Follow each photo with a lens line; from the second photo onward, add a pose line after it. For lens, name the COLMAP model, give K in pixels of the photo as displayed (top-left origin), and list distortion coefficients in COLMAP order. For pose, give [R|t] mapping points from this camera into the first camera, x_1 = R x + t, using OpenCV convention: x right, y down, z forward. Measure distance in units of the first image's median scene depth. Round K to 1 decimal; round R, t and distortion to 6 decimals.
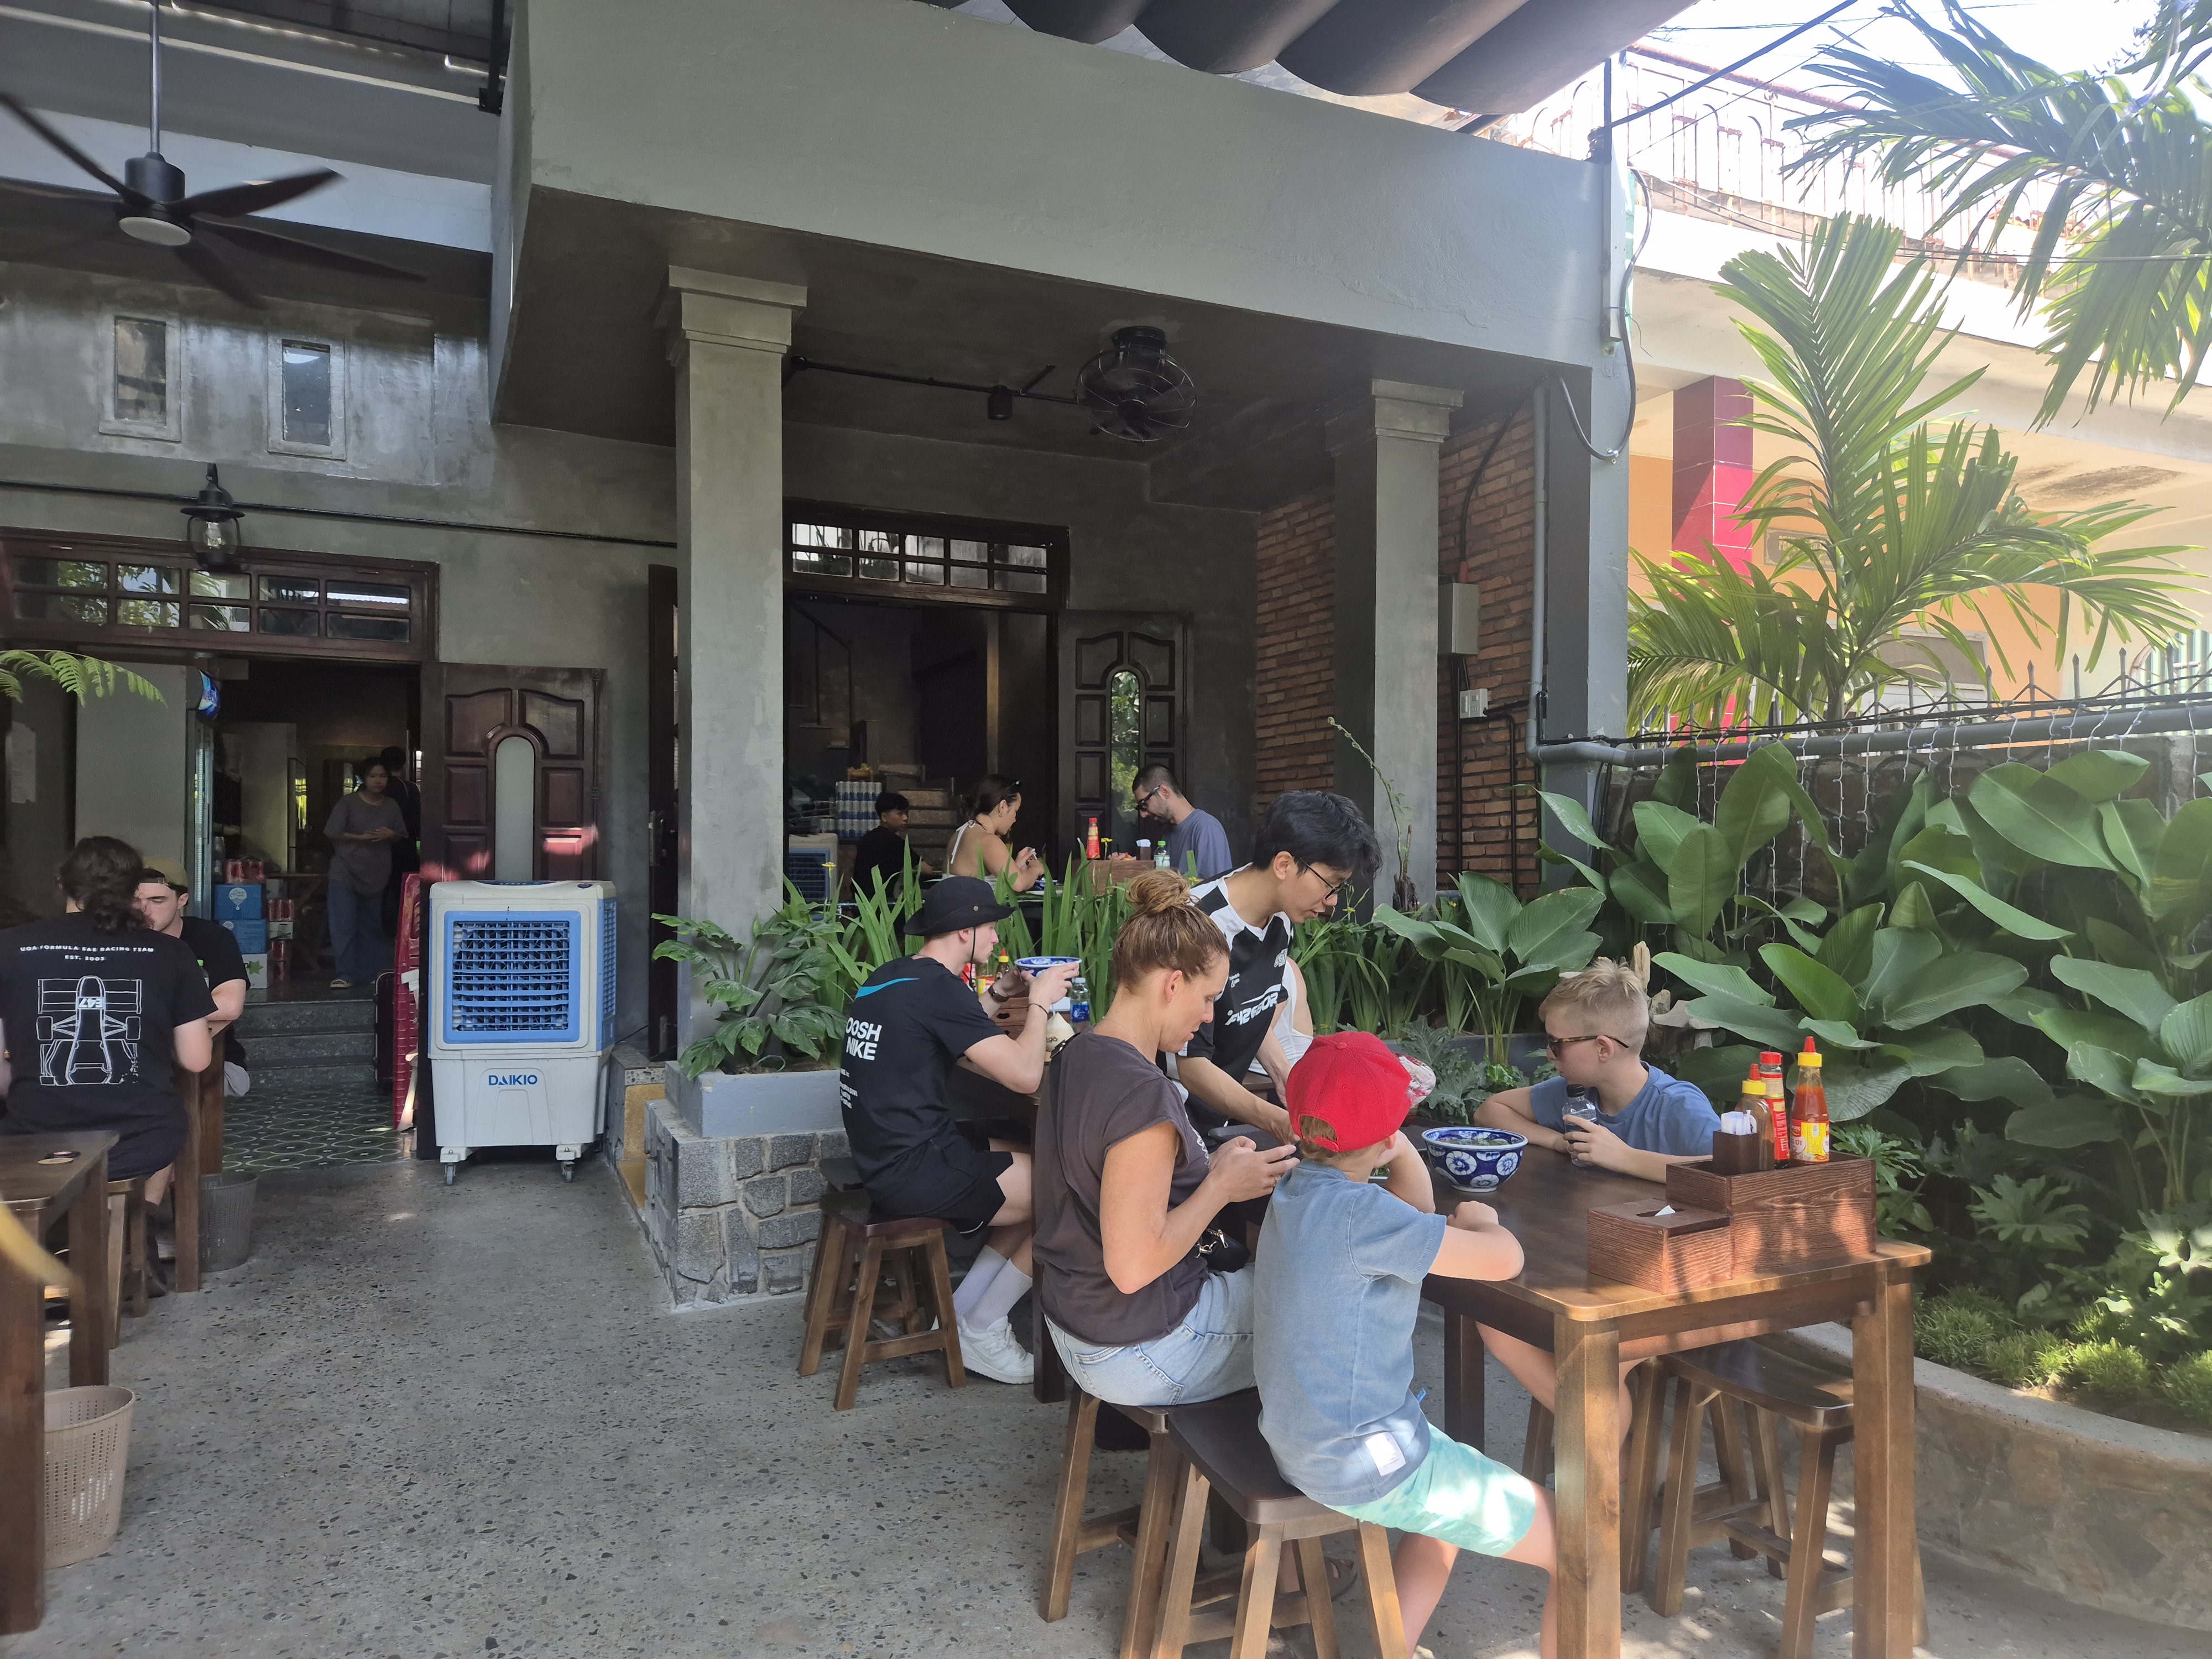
lens RADIAL K [[1485.6, 0, 1105.0], [0, 1485.6, 838.1], [0, 0, 1]] dist [0.005007, -0.010719]
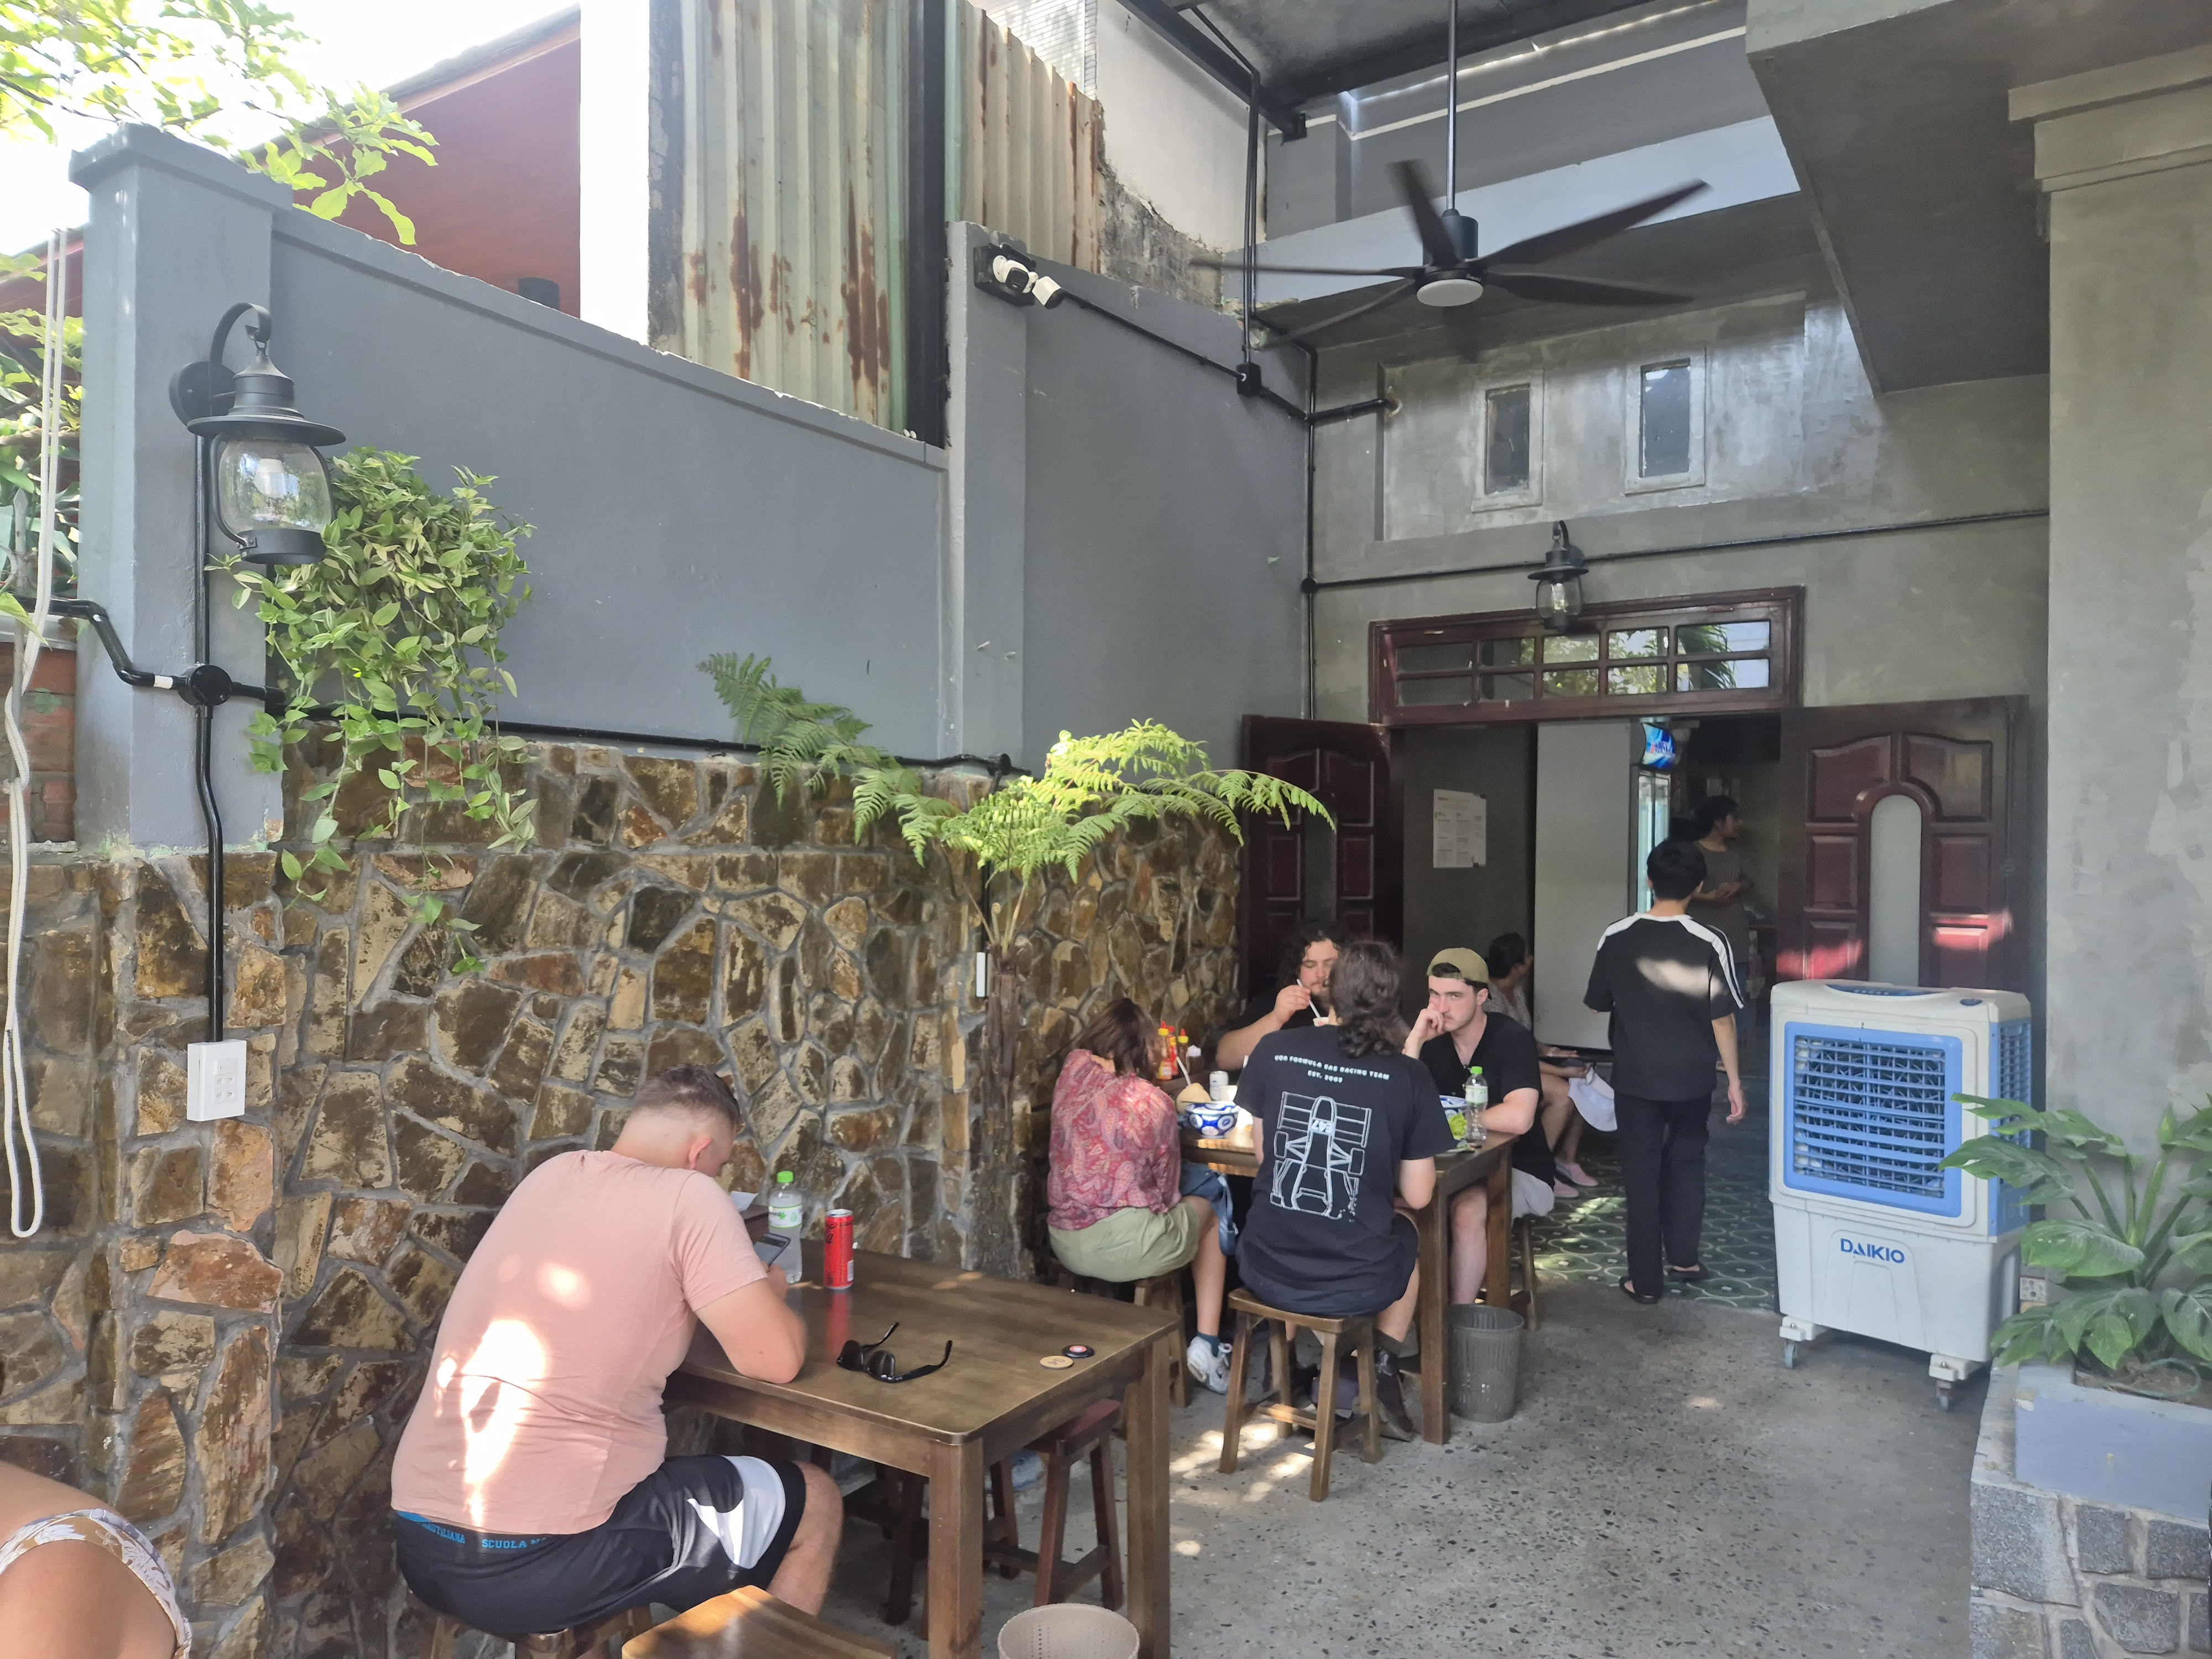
lens RADIAL K [[1485.6, 0, 1055.9], [0, 1485.6, 864.1], [0, 0, 1]] dist [0.005007, -0.010719]
pose [[0.529337, -0.006170, -0.848389, 0.029076], [0.013450, 0.999909, 0.001121, -0.042409], [0.848305, -0.012004, 0.529372, 0.240284]]
